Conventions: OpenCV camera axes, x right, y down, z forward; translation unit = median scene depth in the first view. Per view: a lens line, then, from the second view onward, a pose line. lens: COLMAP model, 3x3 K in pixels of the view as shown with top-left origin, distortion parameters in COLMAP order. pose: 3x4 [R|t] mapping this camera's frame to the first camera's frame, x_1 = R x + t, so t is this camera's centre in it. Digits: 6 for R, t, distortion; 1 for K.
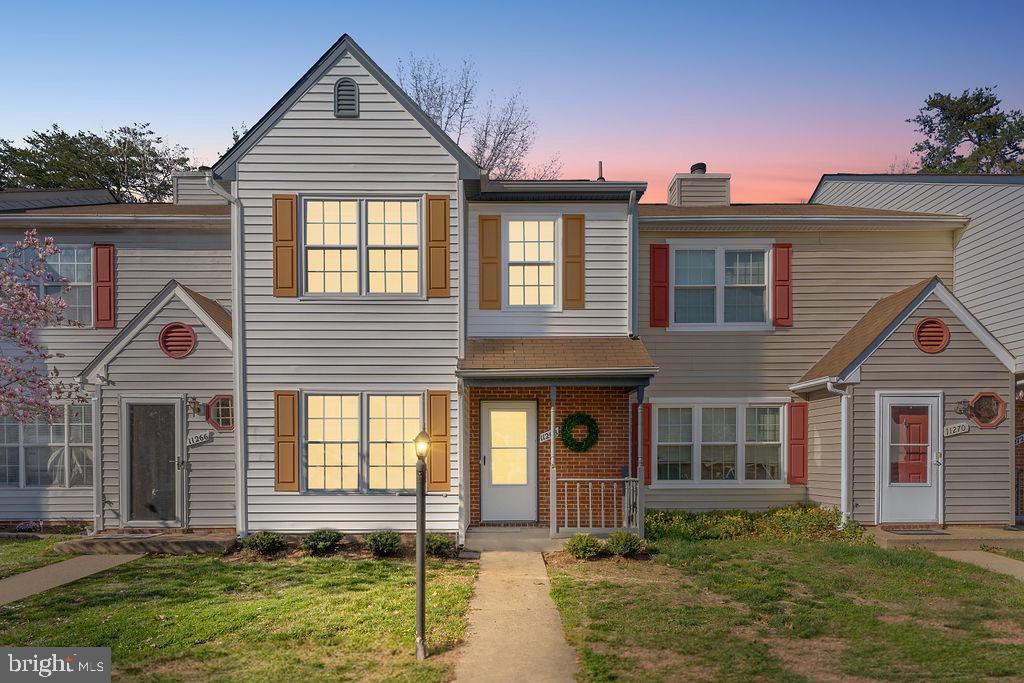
lens RADIAL K [[479.2, 0, 522.4], [0, 479.2, 402.4], [0, 0, 1]] dist [0.004436, -0.000742]
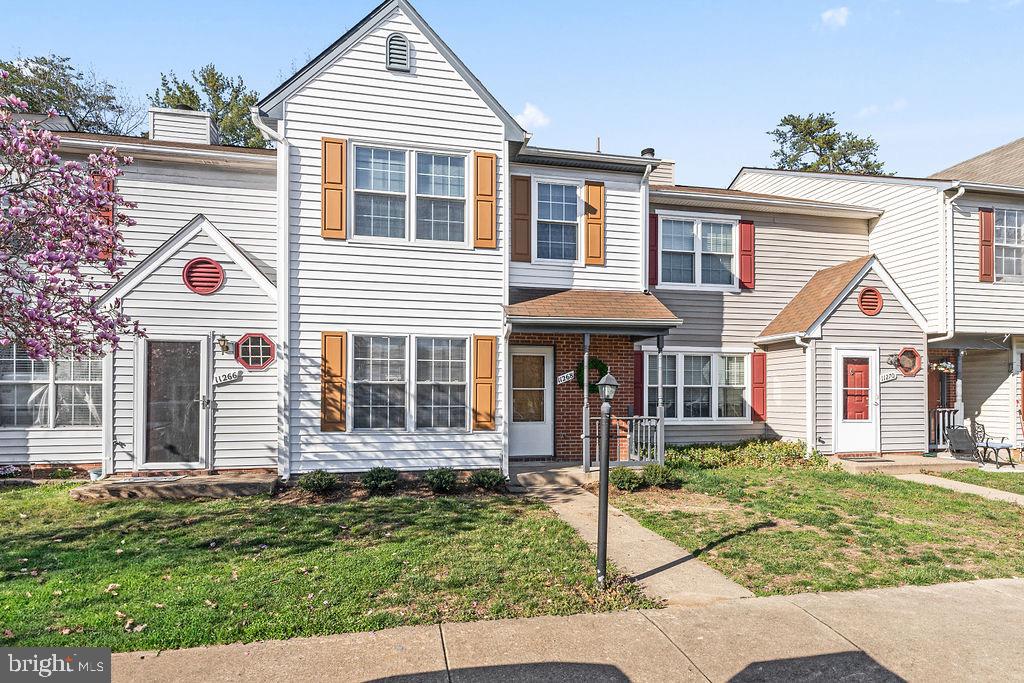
lens RADIAL K [[423.0, 0, 510.8], [0, 423.0, 341.3], [0, 0, 1]] dist [0.003122, -0.001525]
pose [[0.987516, 0.024301, 0.155633, -0.239380], [-0.022044, 0.999626, -0.016212, 0.003303], [-0.155969, 0.012579, 0.987682, 0.056697]]
